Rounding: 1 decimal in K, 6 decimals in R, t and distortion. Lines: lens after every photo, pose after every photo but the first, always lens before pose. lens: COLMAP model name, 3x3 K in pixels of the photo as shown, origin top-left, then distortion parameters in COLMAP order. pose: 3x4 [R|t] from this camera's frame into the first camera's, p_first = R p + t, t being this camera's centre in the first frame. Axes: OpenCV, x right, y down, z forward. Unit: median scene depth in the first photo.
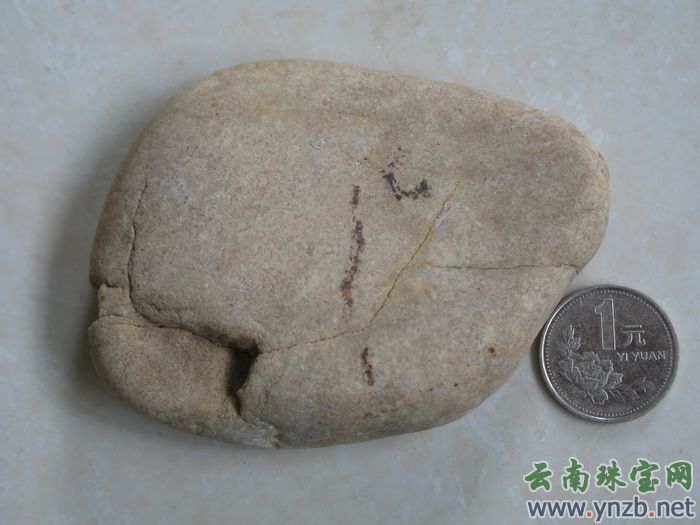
lens RADIAL K [[1704.9, 0, 350.0], [0, 1704.9, 262.5], [0, 0, 1]] dist [0.009153, -0.076854]
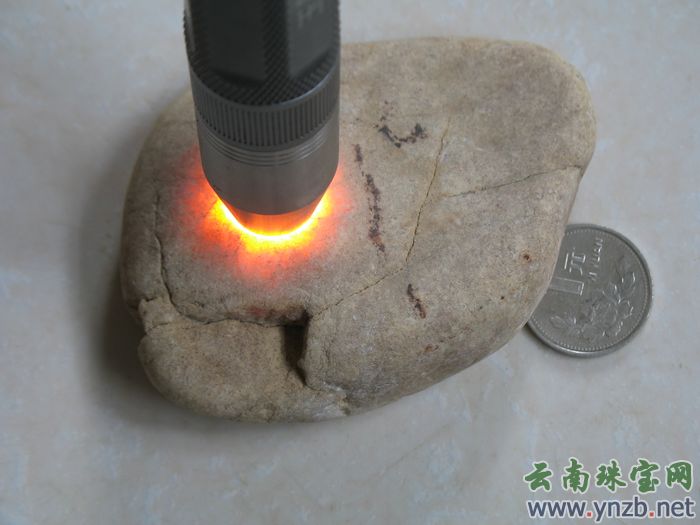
lens RADIAL K [[1704.9, 0, 350.0], [0, 1704.9, 262.5], [0, 0, 1]] dist [0.009153, -0.076854]
pose [[0.964040, -0.256443, 0.069737, -0.091399], [0.263238, 0.957480, -0.118058, 0.146366], [-0.036497, 0.132170, 0.990555, -0.017657]]
